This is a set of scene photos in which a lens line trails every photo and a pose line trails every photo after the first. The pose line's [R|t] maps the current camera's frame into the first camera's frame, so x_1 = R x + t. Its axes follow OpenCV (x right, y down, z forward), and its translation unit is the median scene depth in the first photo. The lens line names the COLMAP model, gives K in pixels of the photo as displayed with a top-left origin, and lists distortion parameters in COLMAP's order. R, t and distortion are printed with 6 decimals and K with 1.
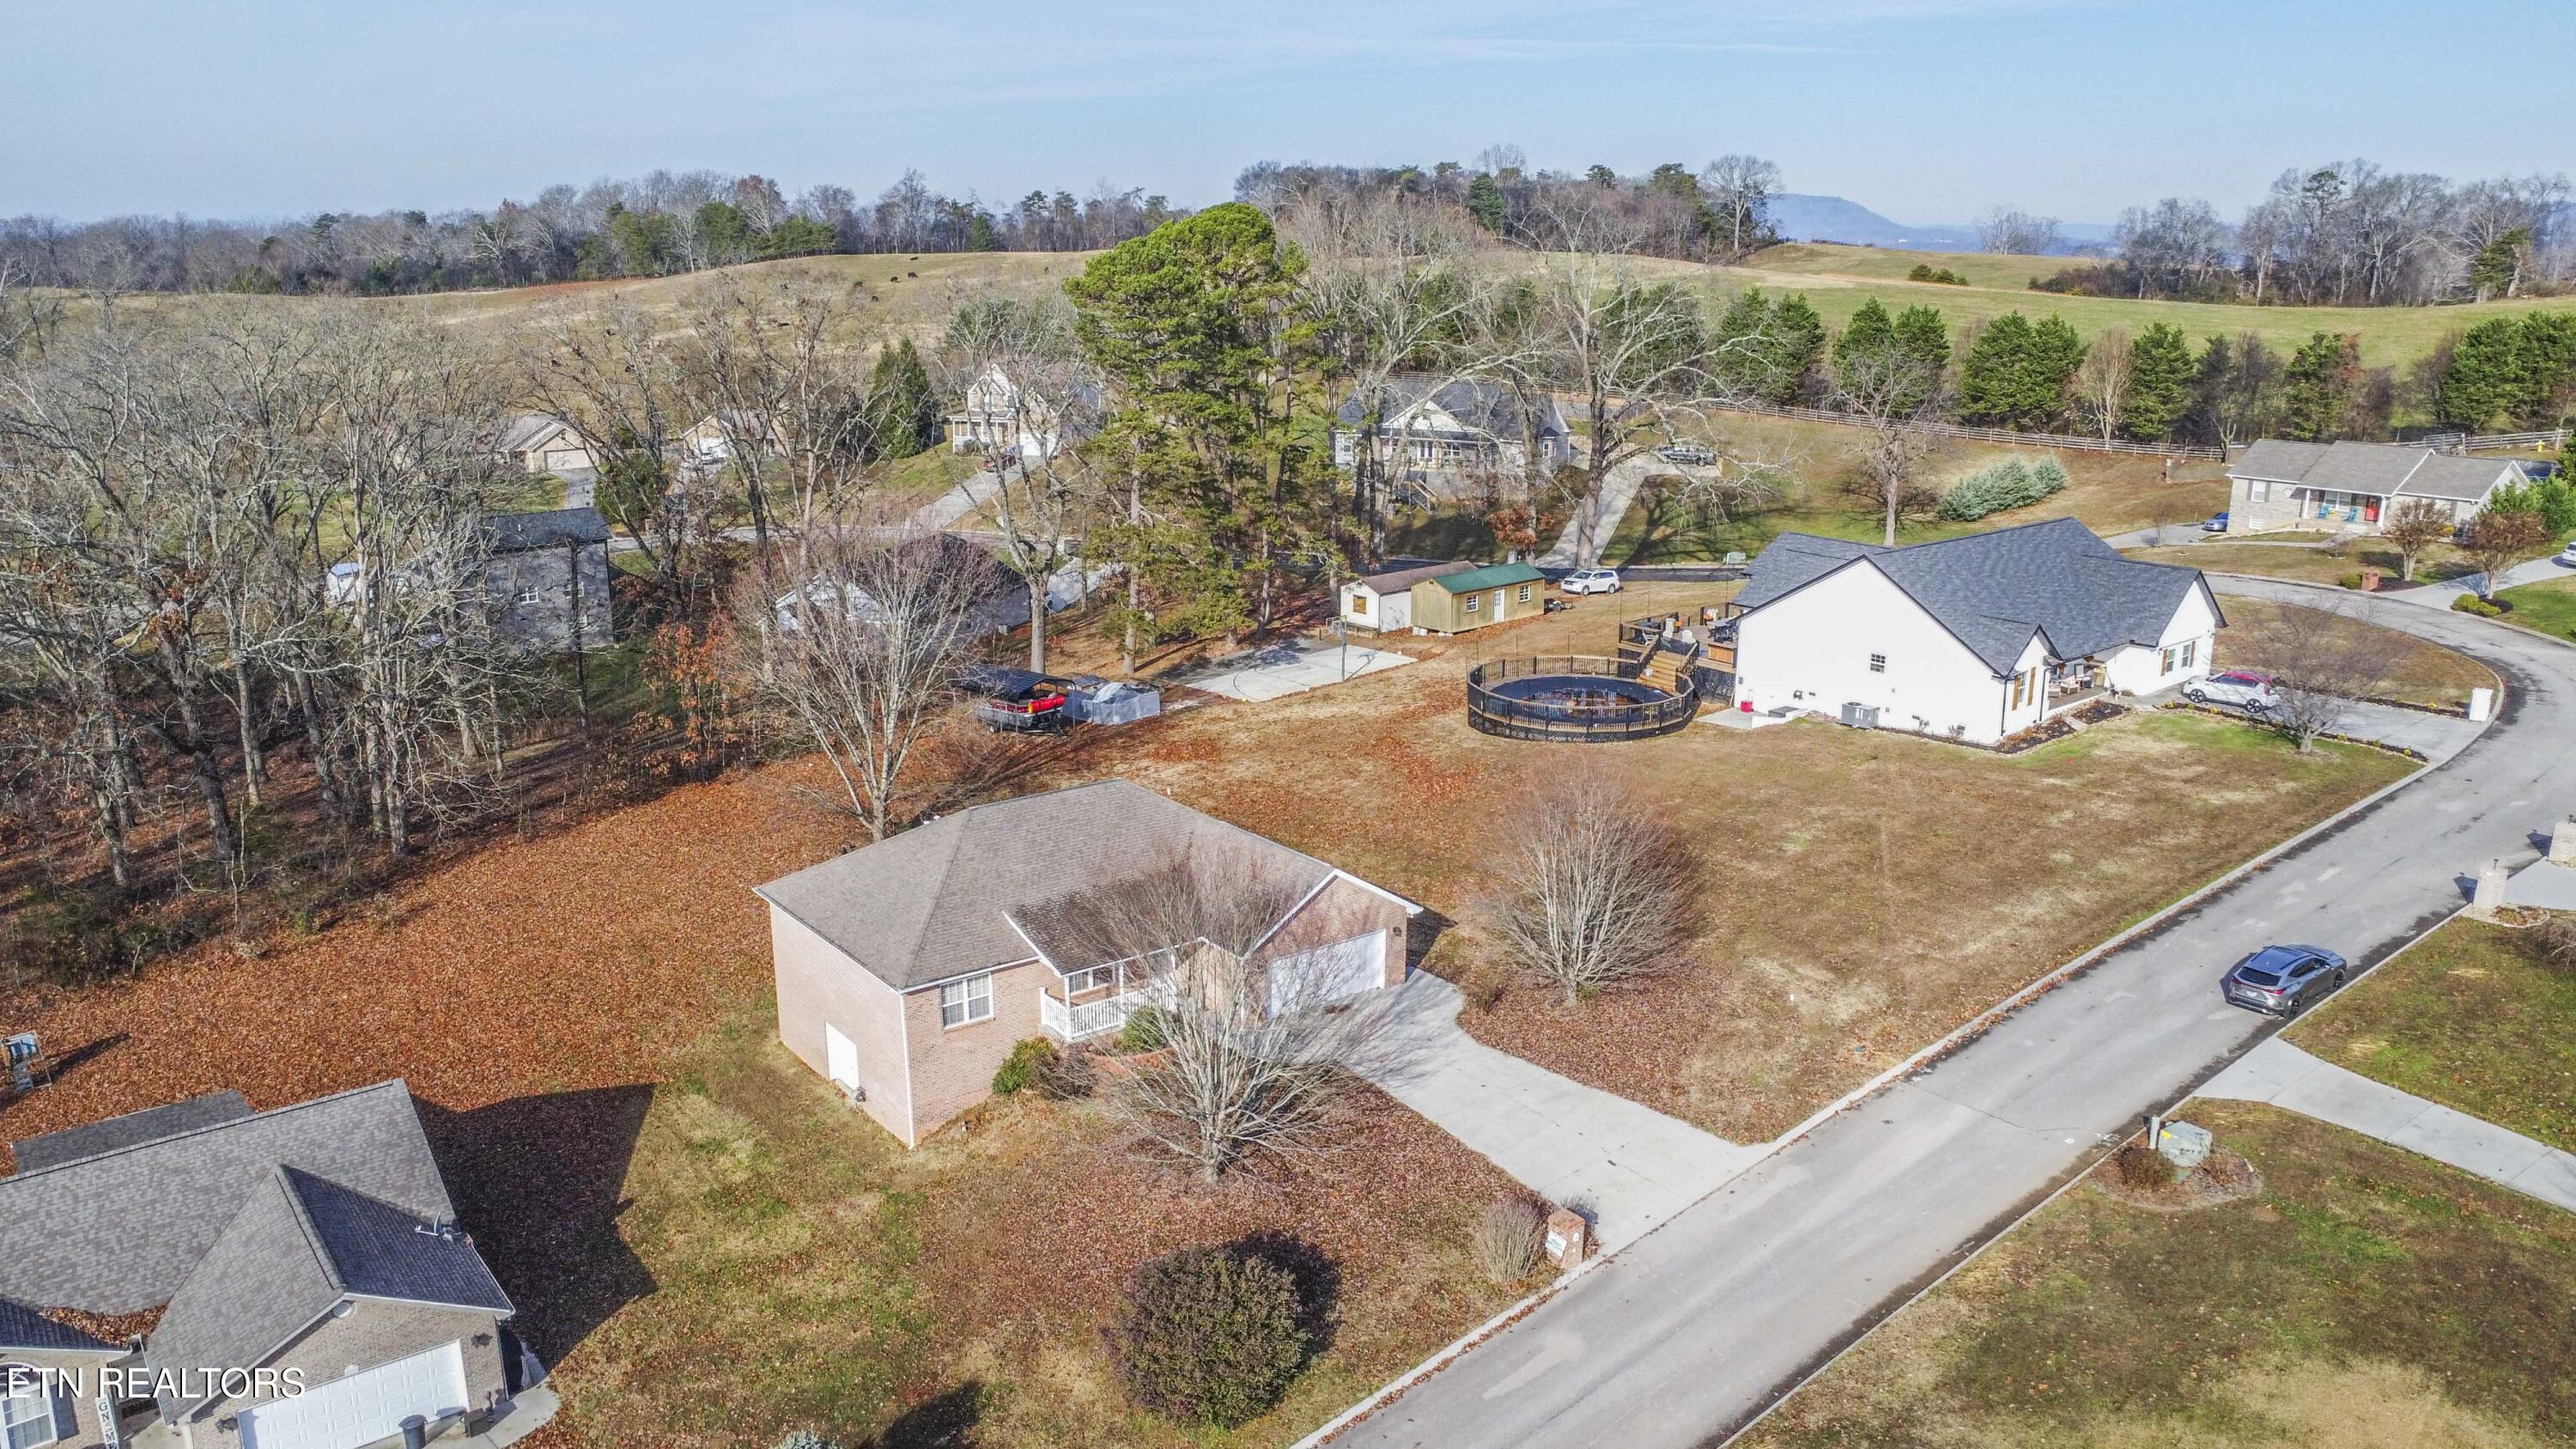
lens RADIAL K [[1905.0, 0, 1294.4], [0, 1905.0, 736.7], [0, 0, 1]] dist [-0.094917, 0.149462]
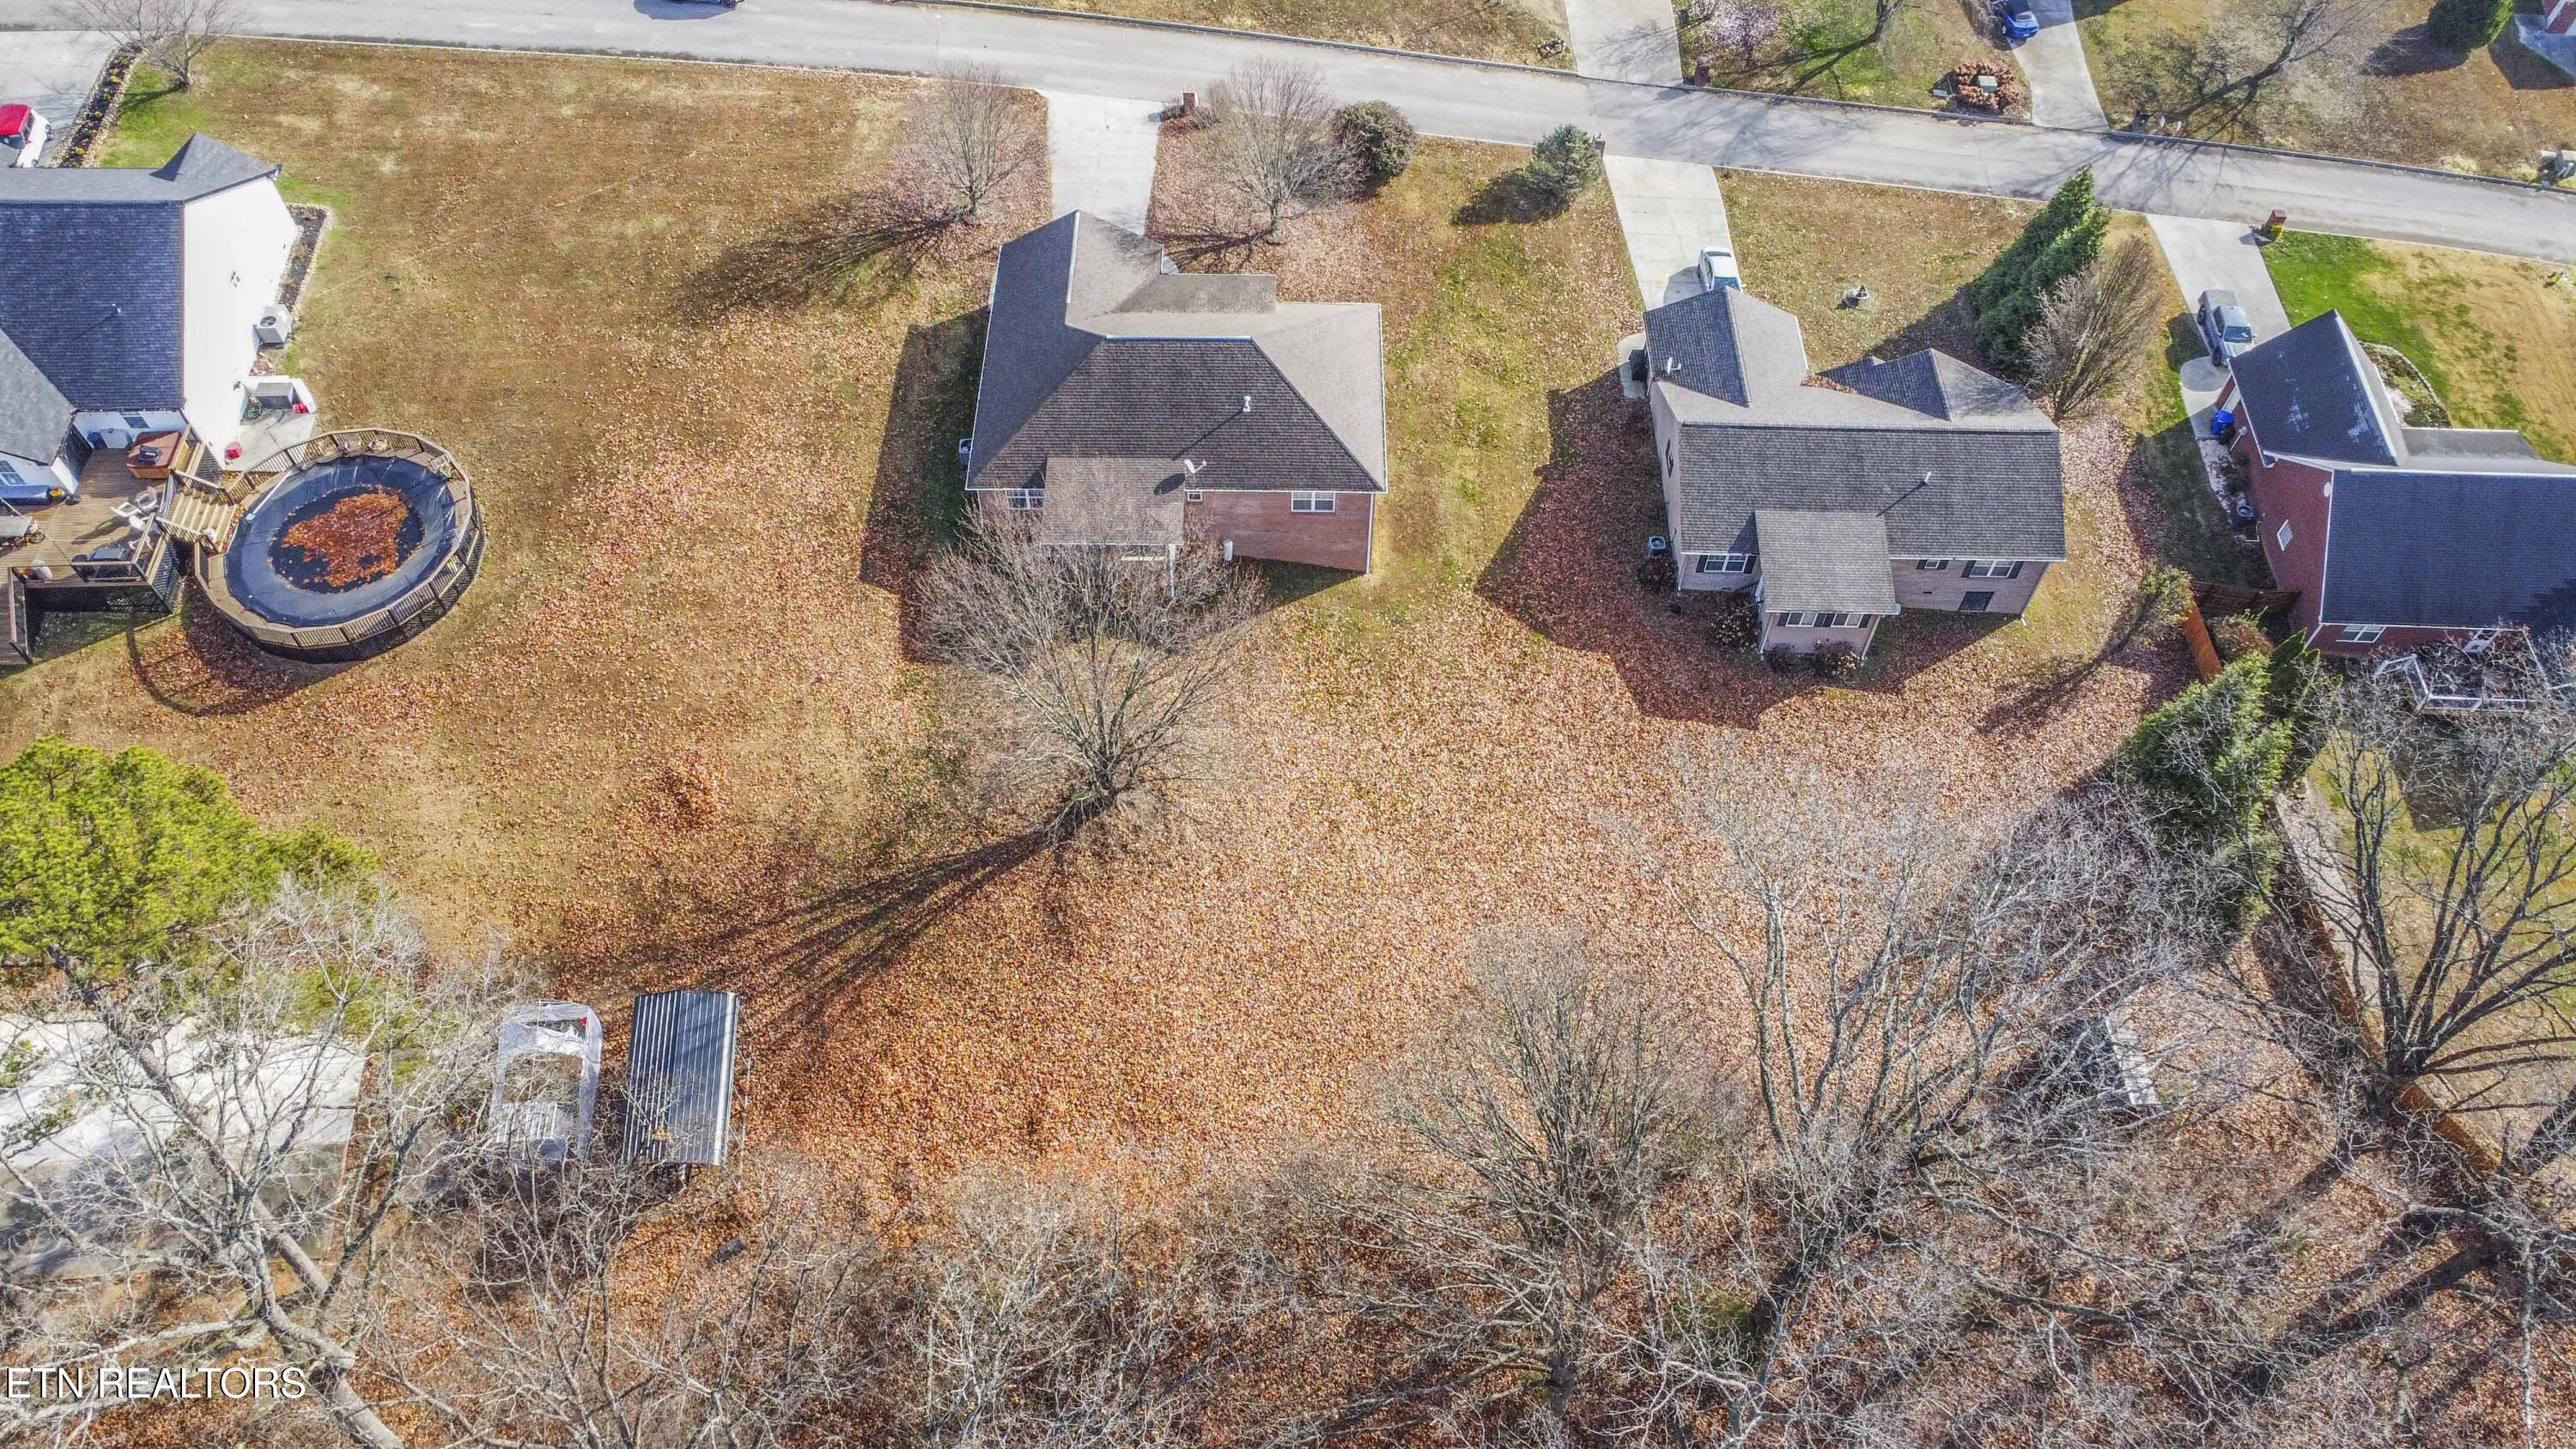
lens RADIAL K [[1934.5, 0, 1288.0], [0, 1934.5, 724.5], [0, 0, 1]] dist [-0.145720, 0.220996]
pose [[-0.789646, -0.511697, 0.338563, -0.739904], [0.148591, 0.375887, 0.914675, -1.012740], [-0.595298, 0.772577, -0.220784, 1.450814]]
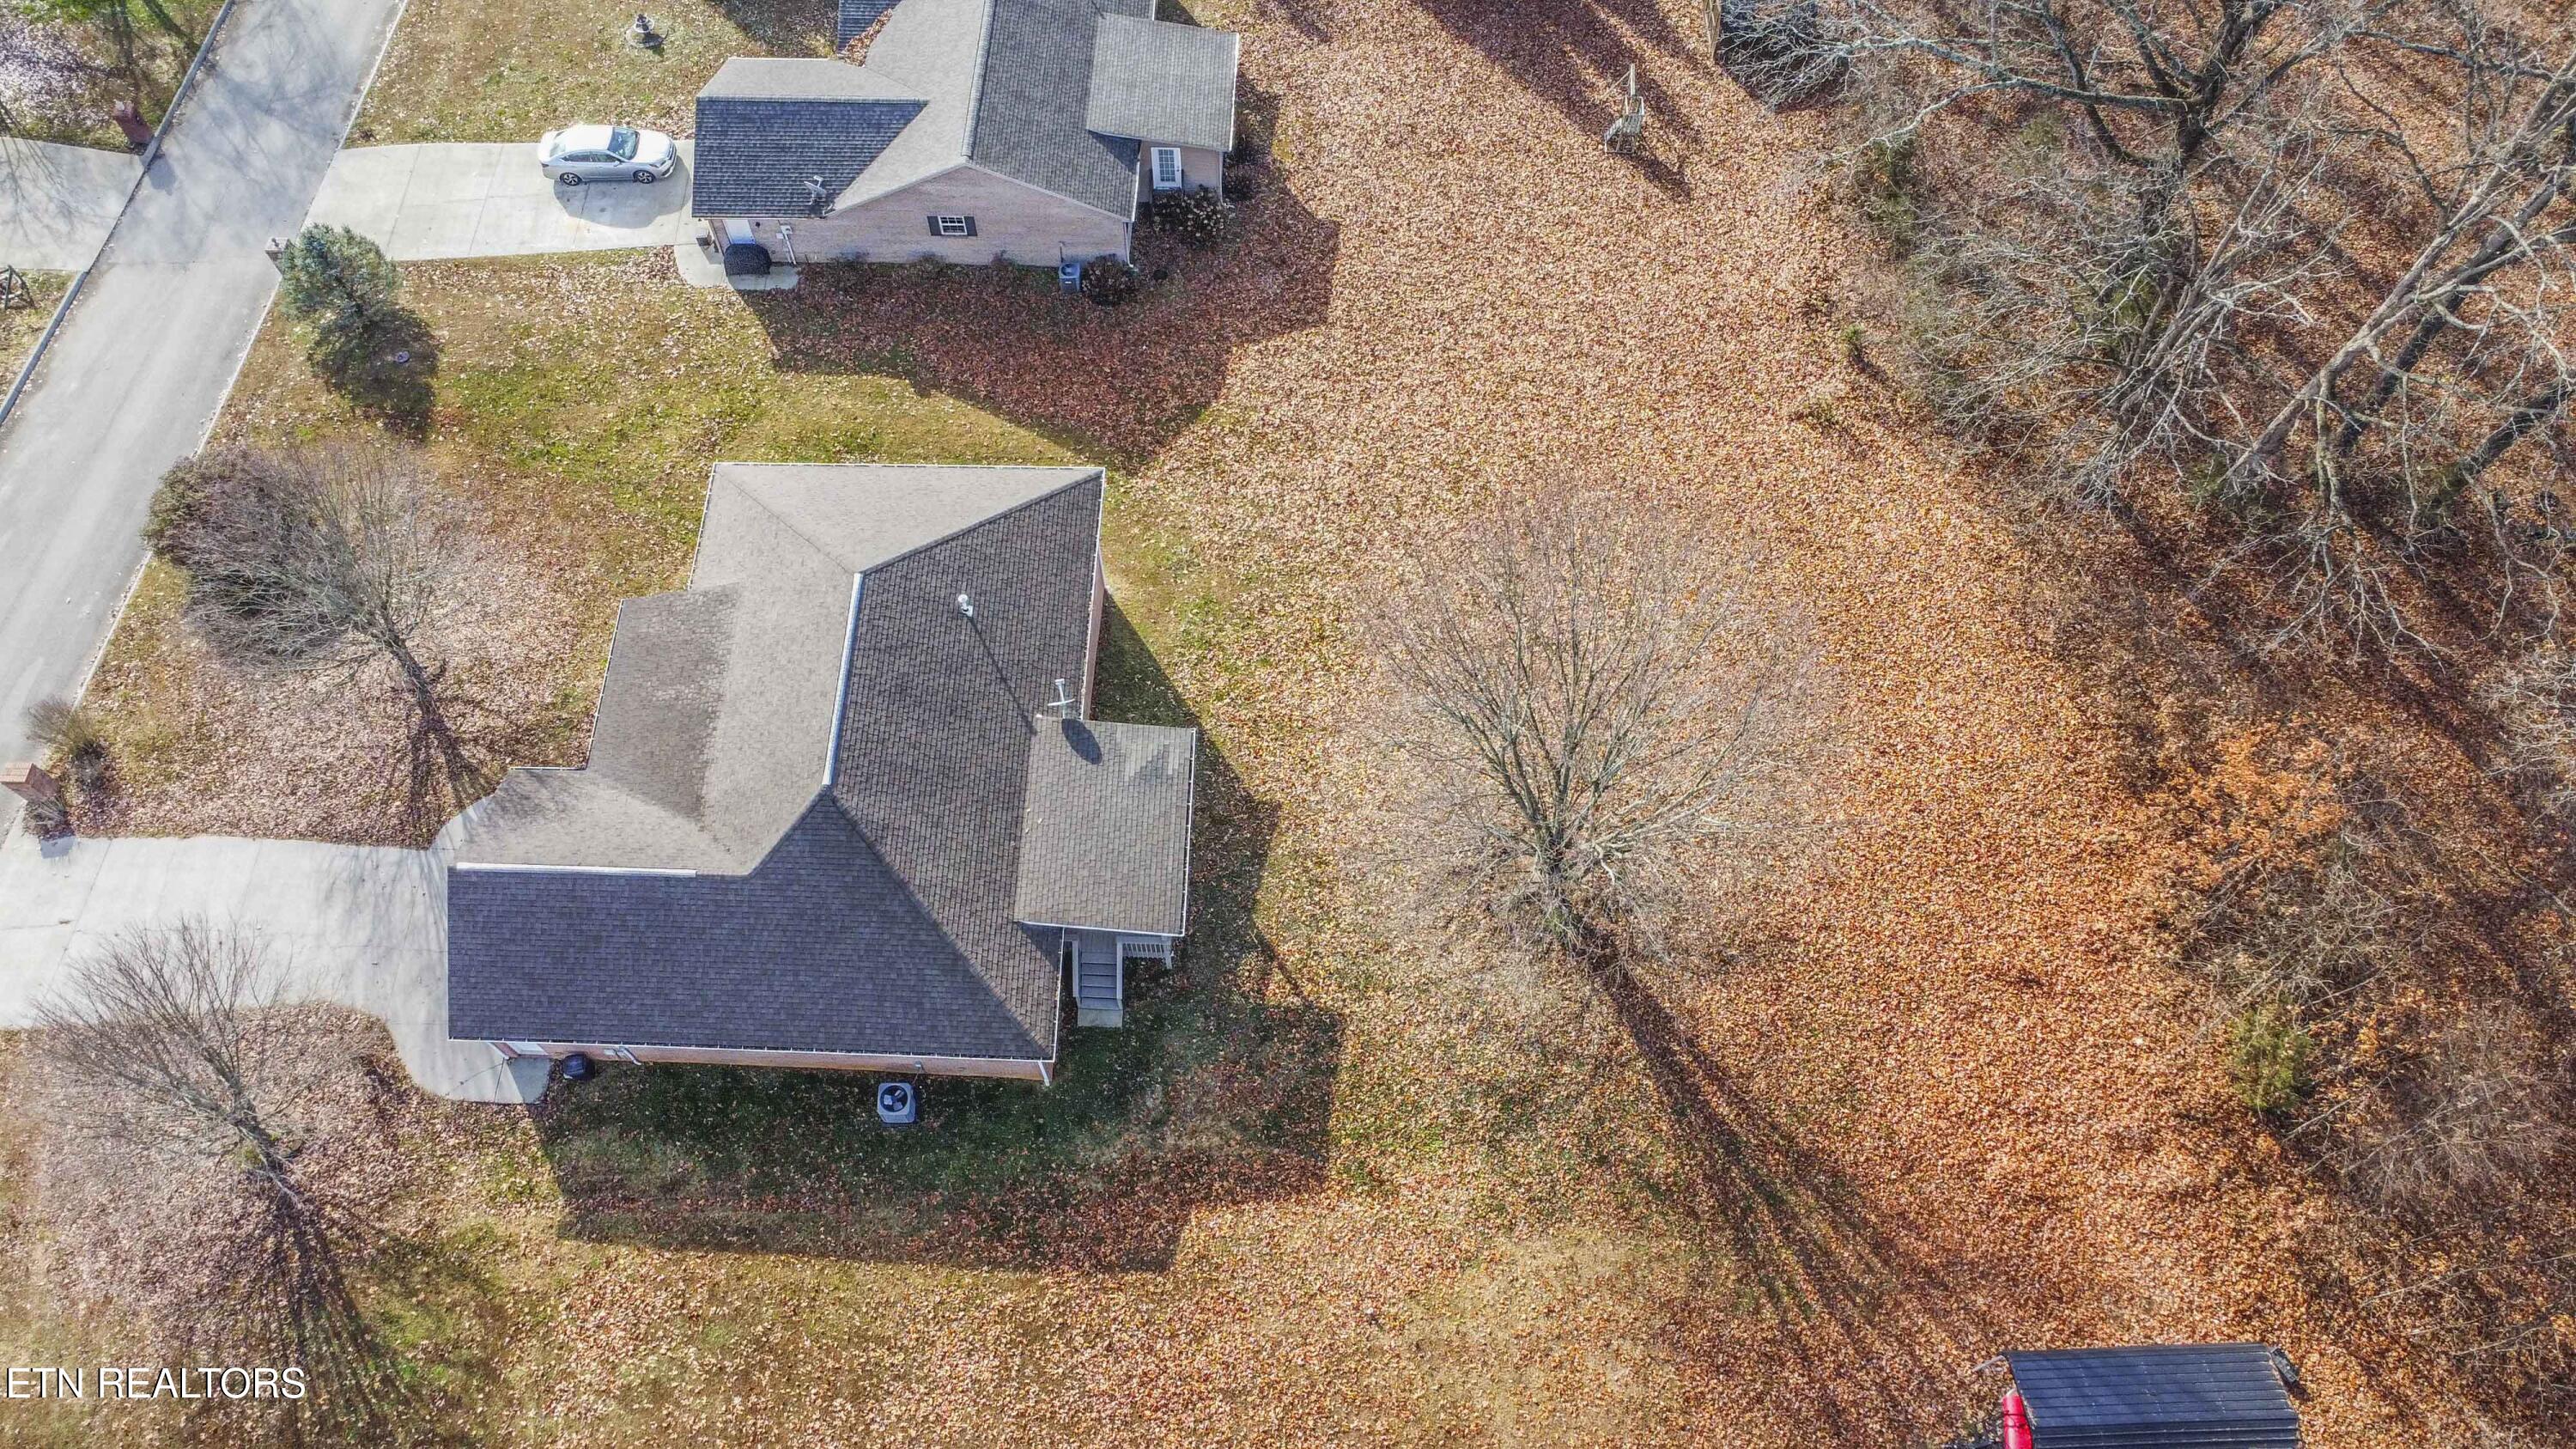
lens RADIAL K [[1905.0, 0, 1294.4], [0, 1905.0, 736.7], [0, 0, 1]] dist [-0.094917, 0.149462]
pose [[-0.630413, 0.687887, -0.359710, 0.041707], [-0.207169, 0.297490, 0.931977, -0.687655], [0.748105, 0.662051, -0.045033, 1.202133]]
